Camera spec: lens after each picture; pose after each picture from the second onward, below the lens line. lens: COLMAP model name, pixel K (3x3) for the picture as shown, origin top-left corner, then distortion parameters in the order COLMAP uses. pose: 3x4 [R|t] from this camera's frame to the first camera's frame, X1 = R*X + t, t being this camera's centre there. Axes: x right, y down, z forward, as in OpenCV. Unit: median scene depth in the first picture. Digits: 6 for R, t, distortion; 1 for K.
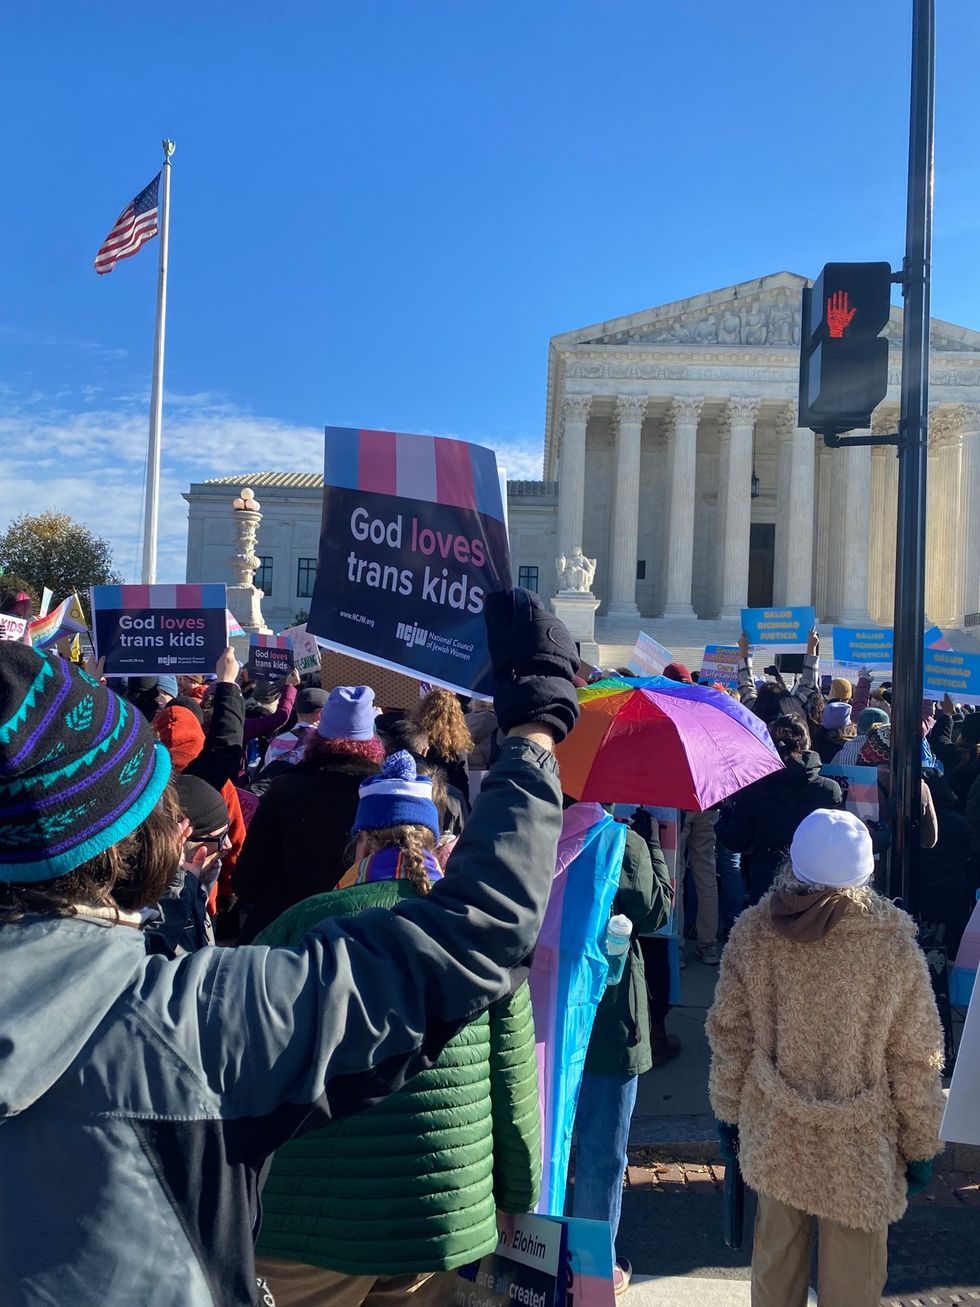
lens RADIAL K [[977.4, 0, 491.7], [0, 977.4, 657.1], [0, 0, 1]] dist [0.032946, -0.016548]
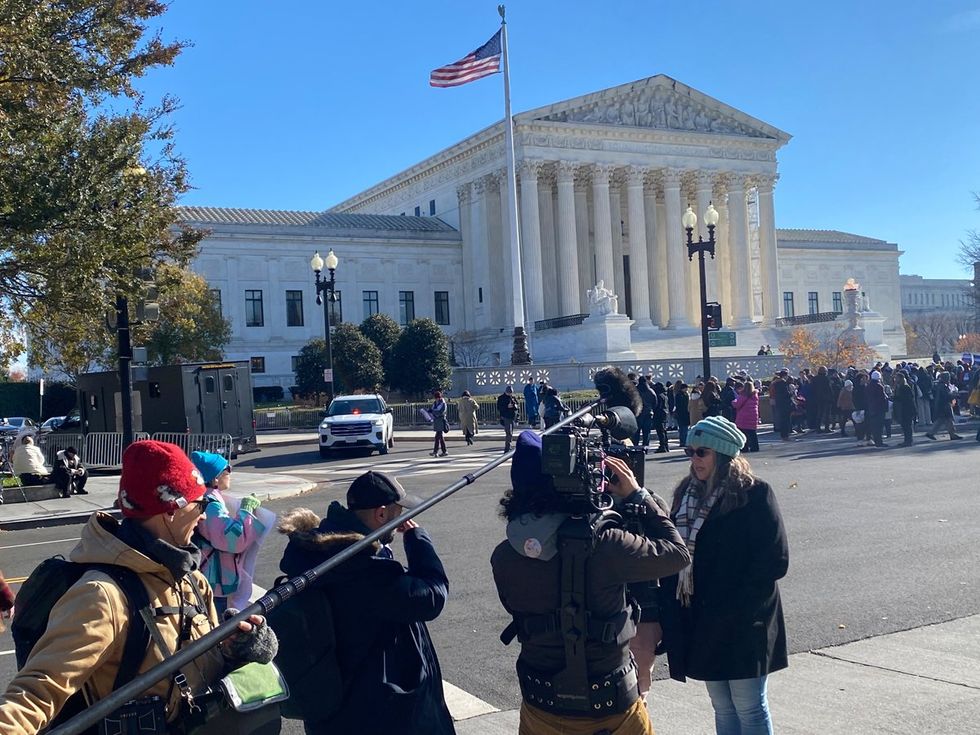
lens RADIAL K [[1159.6, 0, 446.1], [0, 1159.6, 352.7], [0, 0, 1]] dist [0.082185, 0.000000]
pose [[0.869357, -0.055818, 0.491022, -0.769078], [0.059002, 0.998217, 0.009012, -0.038288], [-0.490650, 0.021136, 0.871101, -0.252686]]
